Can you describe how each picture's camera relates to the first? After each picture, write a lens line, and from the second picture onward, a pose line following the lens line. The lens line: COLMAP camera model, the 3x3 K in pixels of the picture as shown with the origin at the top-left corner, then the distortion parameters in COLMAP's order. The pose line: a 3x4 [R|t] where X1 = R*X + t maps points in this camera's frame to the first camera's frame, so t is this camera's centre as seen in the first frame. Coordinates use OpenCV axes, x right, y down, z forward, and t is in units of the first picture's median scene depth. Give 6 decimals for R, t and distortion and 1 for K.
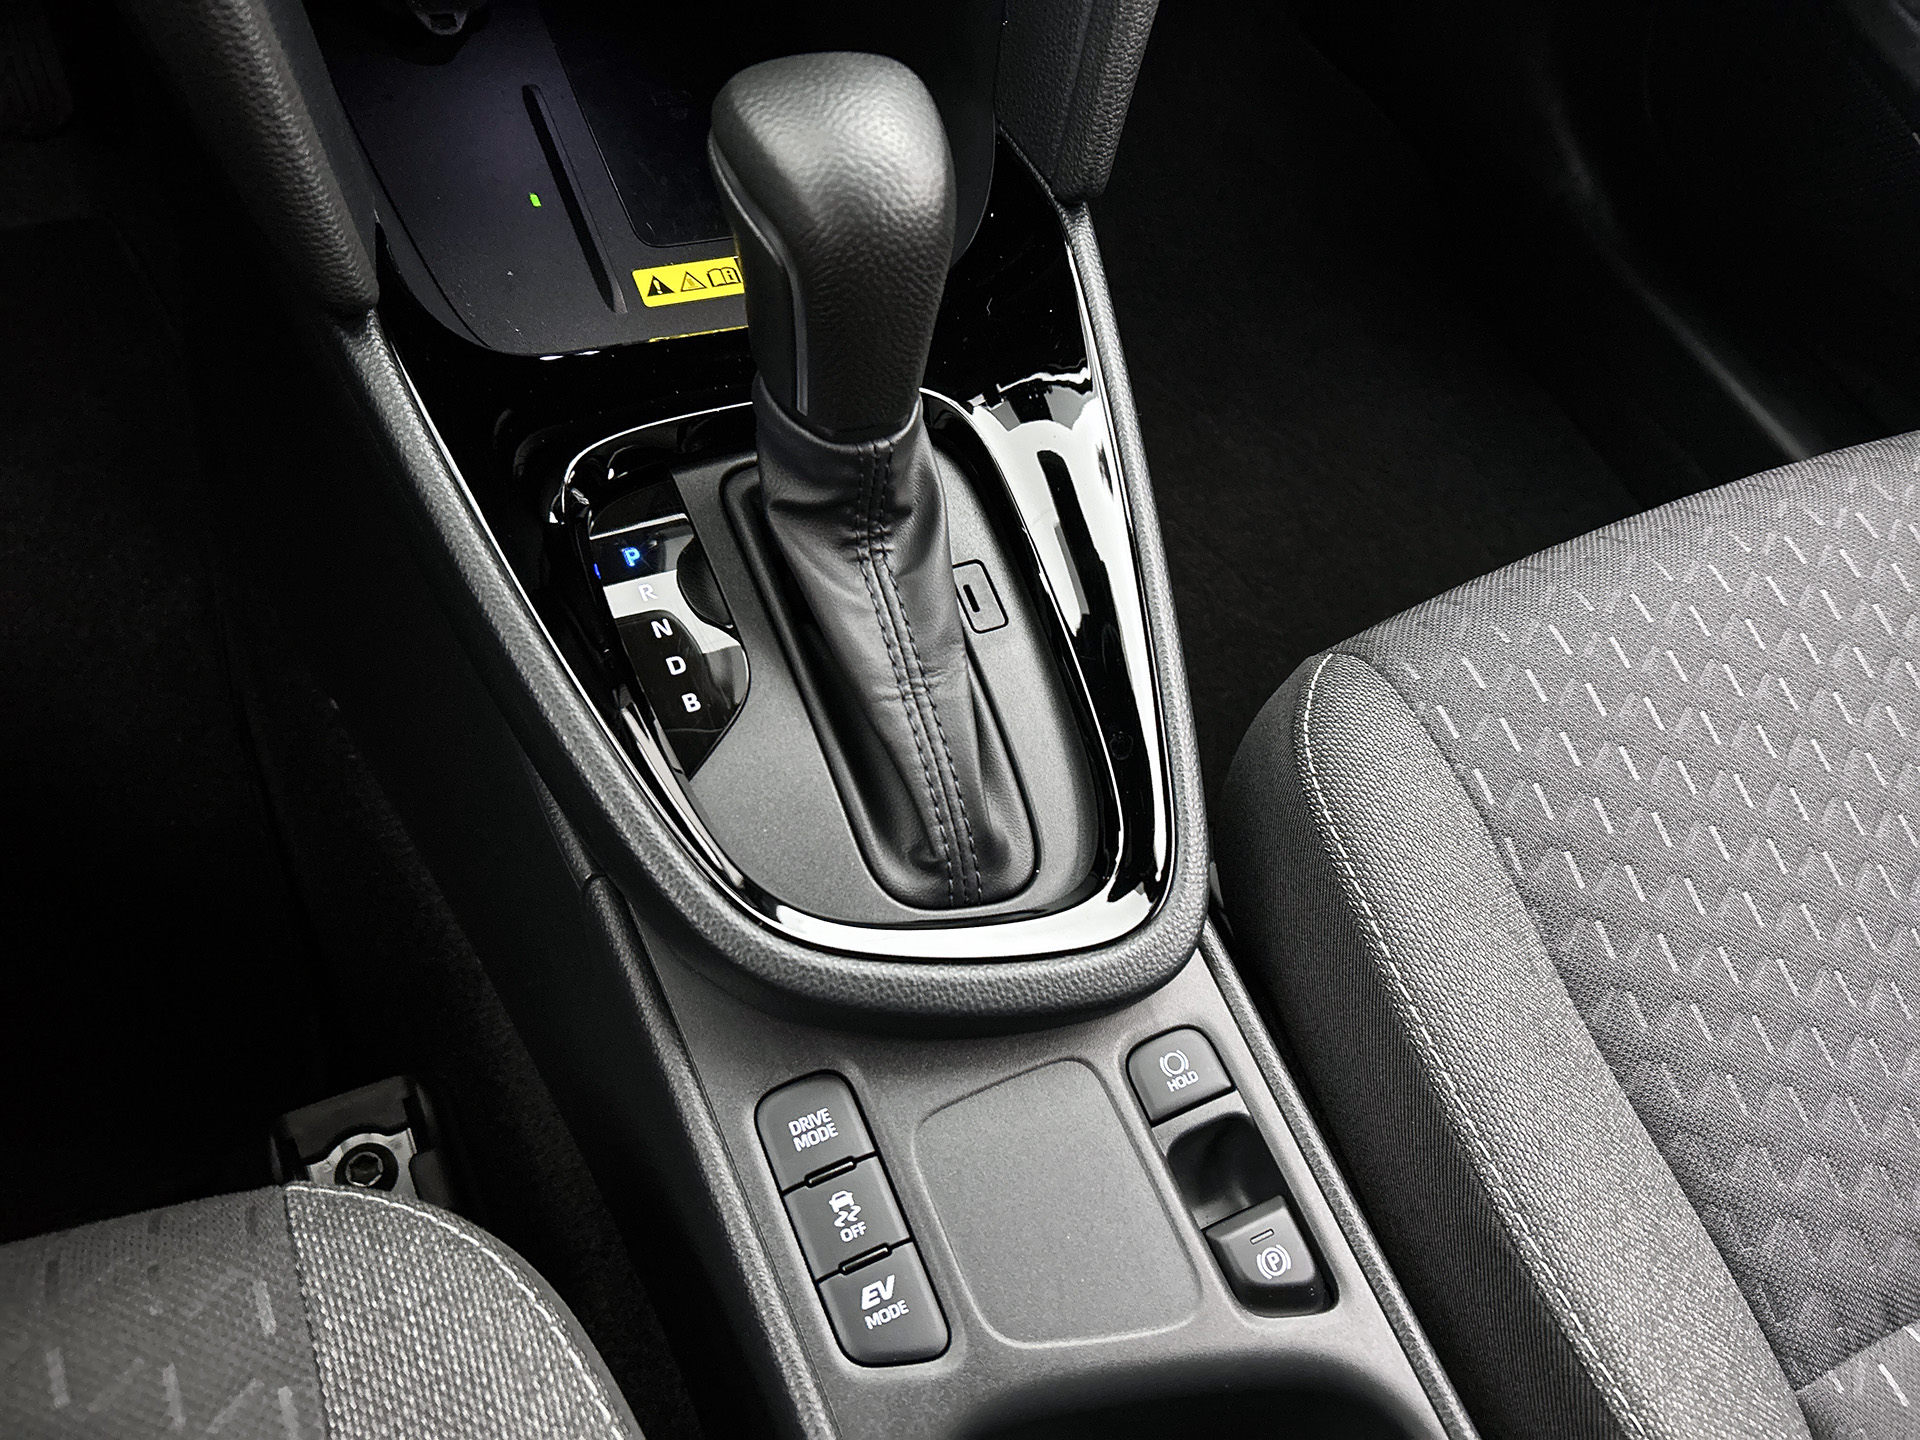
lens RADIAL K [[1455.3, 0, 998.6], [0, 1455.3, 713.7], [0, 0, 1]] dist [0.114458, -0.256367]
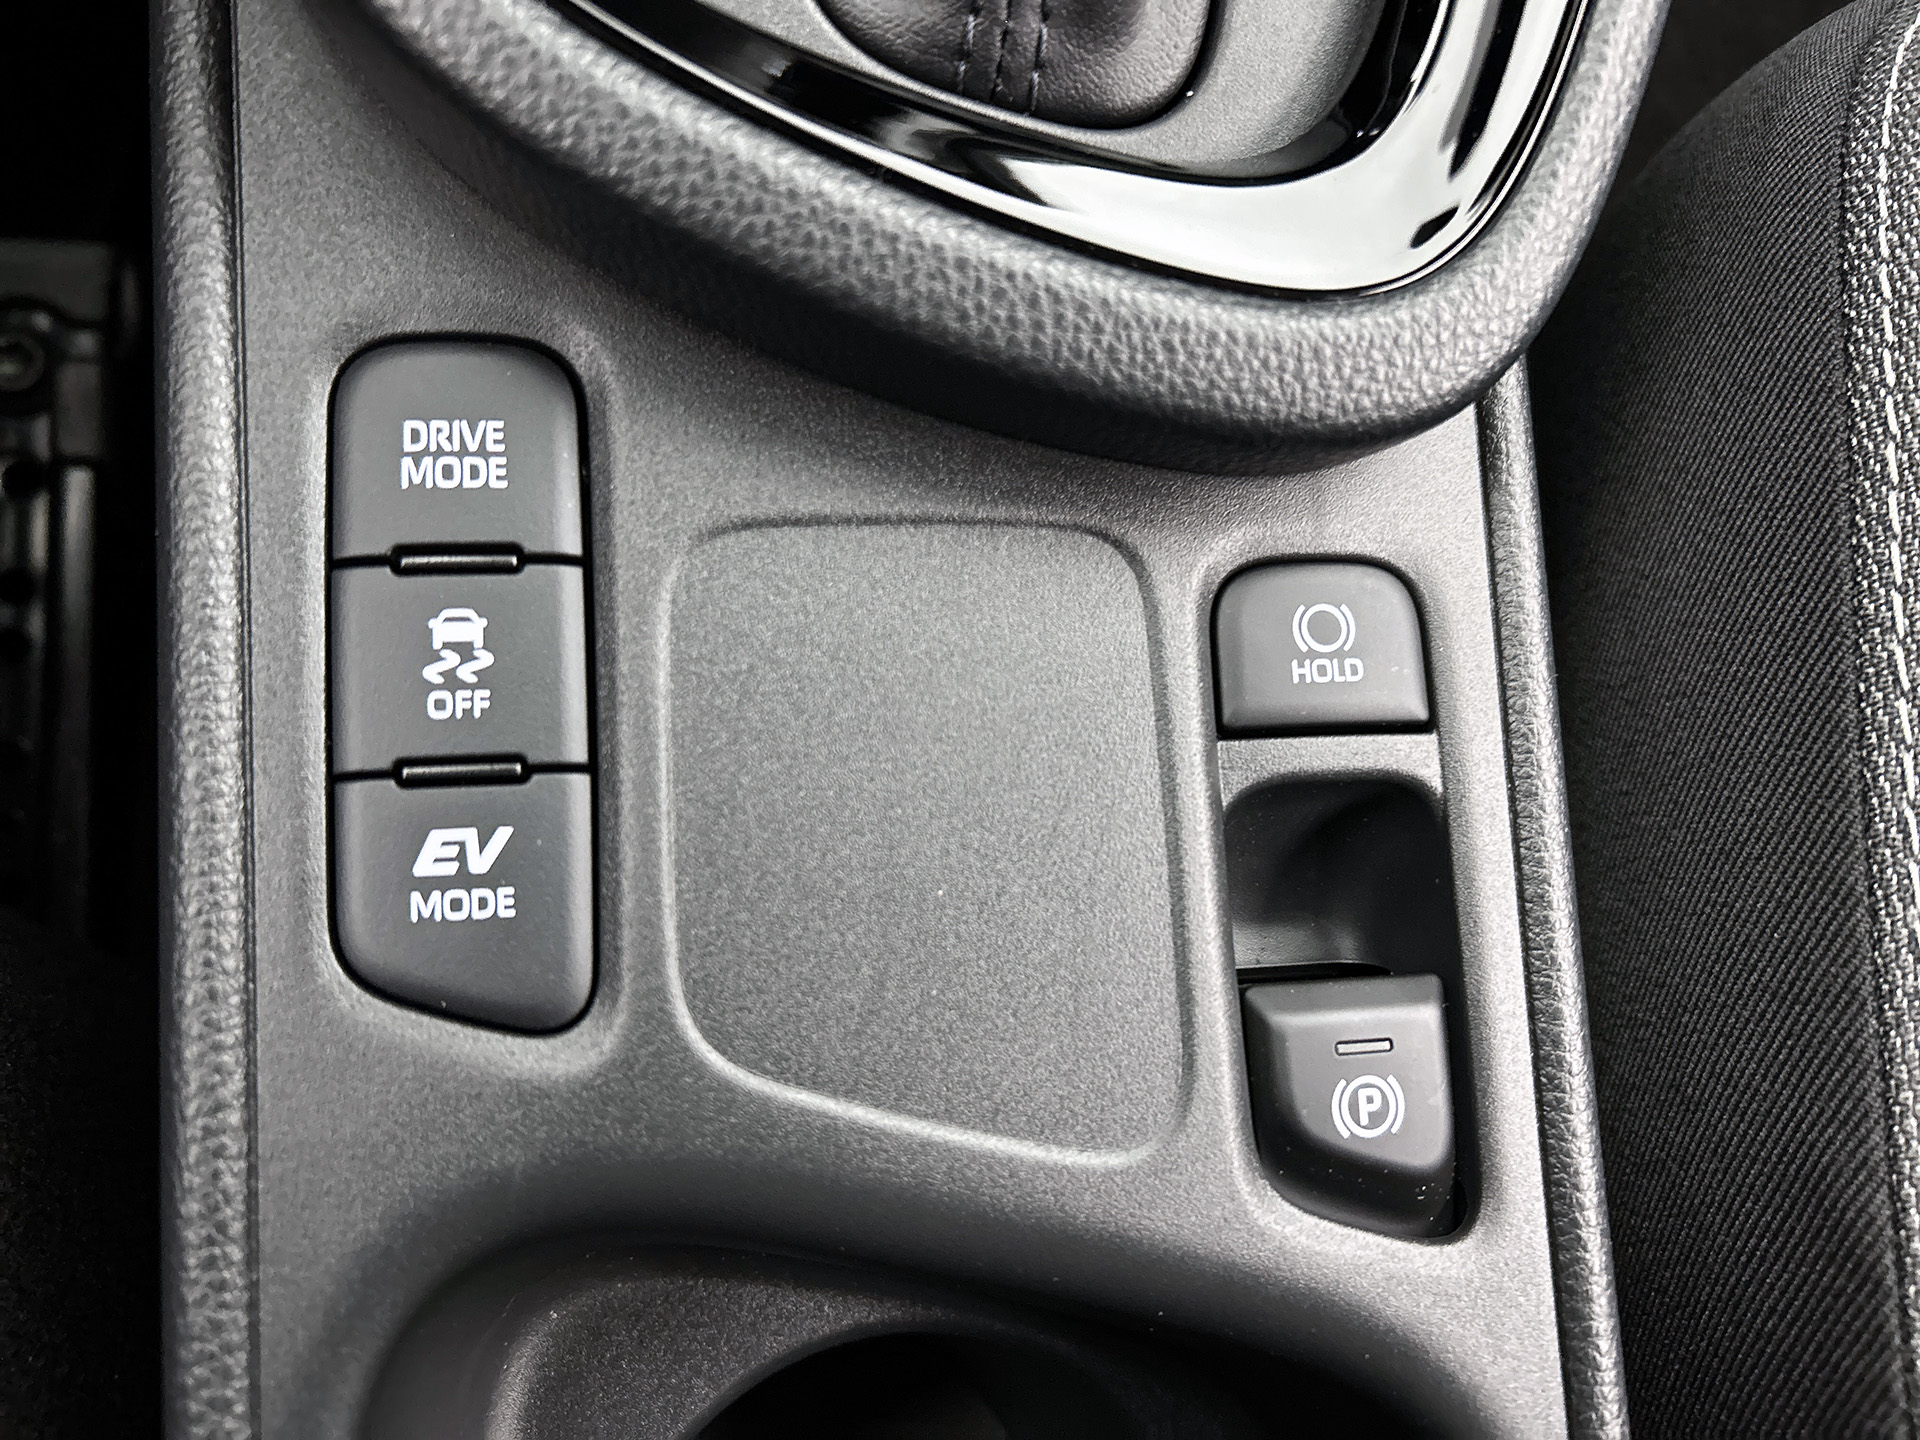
lens RADIAL K [[1511.0, 0, 977.6], [0, 1511.0, 719.3], [0, 0, 1]] dist [0.000968, -0.000872]
pose [[0.933166, 0.353893, -0.062934, 0.065733], [-0.319519, 0.896899, 0.305744, 0.168032], [0.164646, -0.265201, 0.950032, 0.583430]]
